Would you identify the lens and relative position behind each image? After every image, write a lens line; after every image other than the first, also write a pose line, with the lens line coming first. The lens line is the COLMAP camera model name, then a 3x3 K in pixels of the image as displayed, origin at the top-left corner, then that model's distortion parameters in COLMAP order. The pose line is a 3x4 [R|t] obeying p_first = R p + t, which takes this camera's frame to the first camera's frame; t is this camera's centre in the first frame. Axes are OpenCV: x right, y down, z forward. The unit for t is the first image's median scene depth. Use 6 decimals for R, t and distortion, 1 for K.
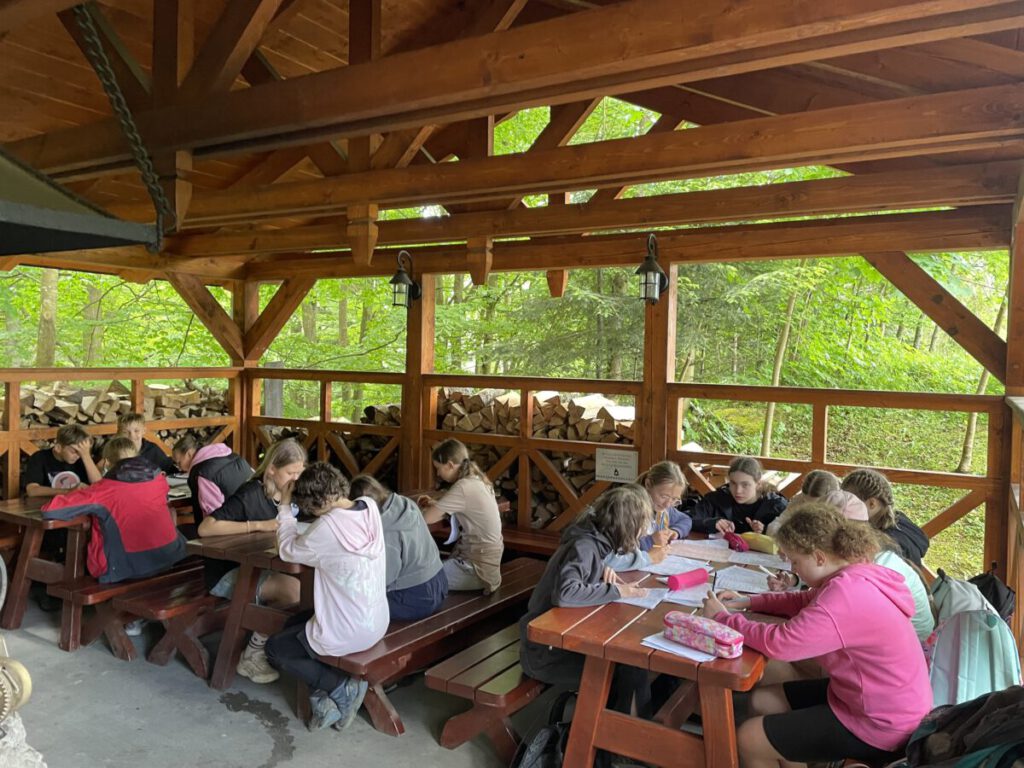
lens RADIAL K [[785.1, 0, 506.8], [0, 785.1, 383.7], [0, 0, 1]] dist [0.101723, -0.129655]
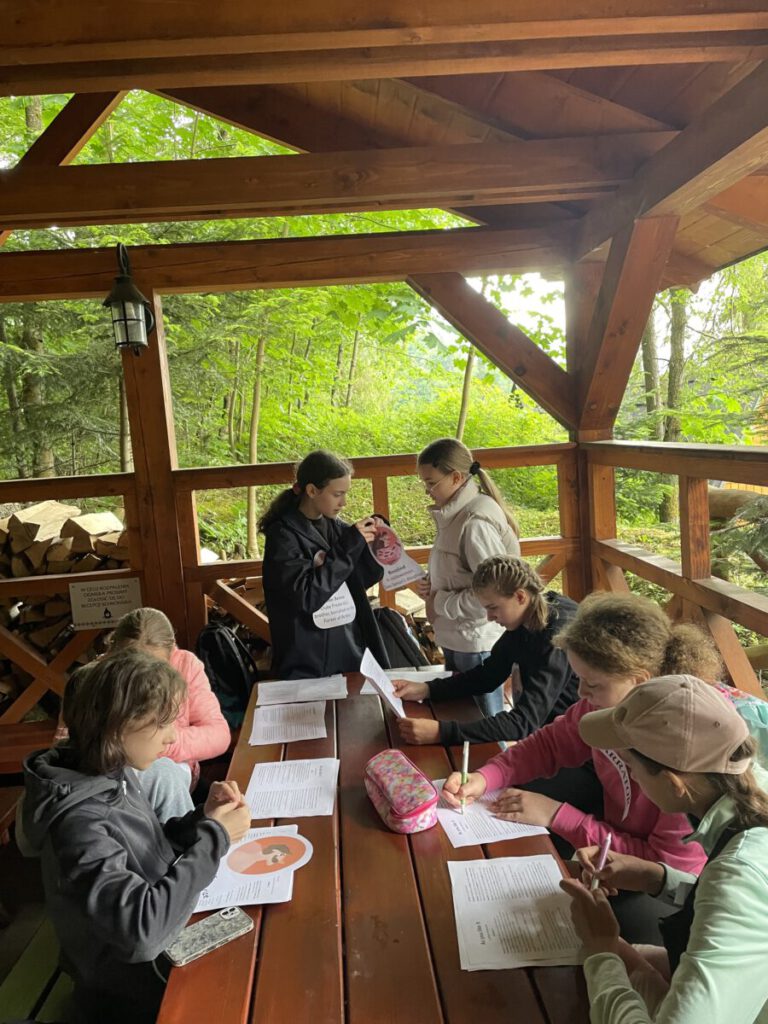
lens RADIAL K [[785.1, 0, 389.8], [0, 785.1, 518.5], [0, 0, 1]] dist [0.101723, -0.129655]
pose [[0.818502, -0.144365, 0.556069, -0.027021], [0.108300, 0.989332, 0.097436, -0.006264], [-0.564203, -0.019529, 0.825405, 0.302489]]
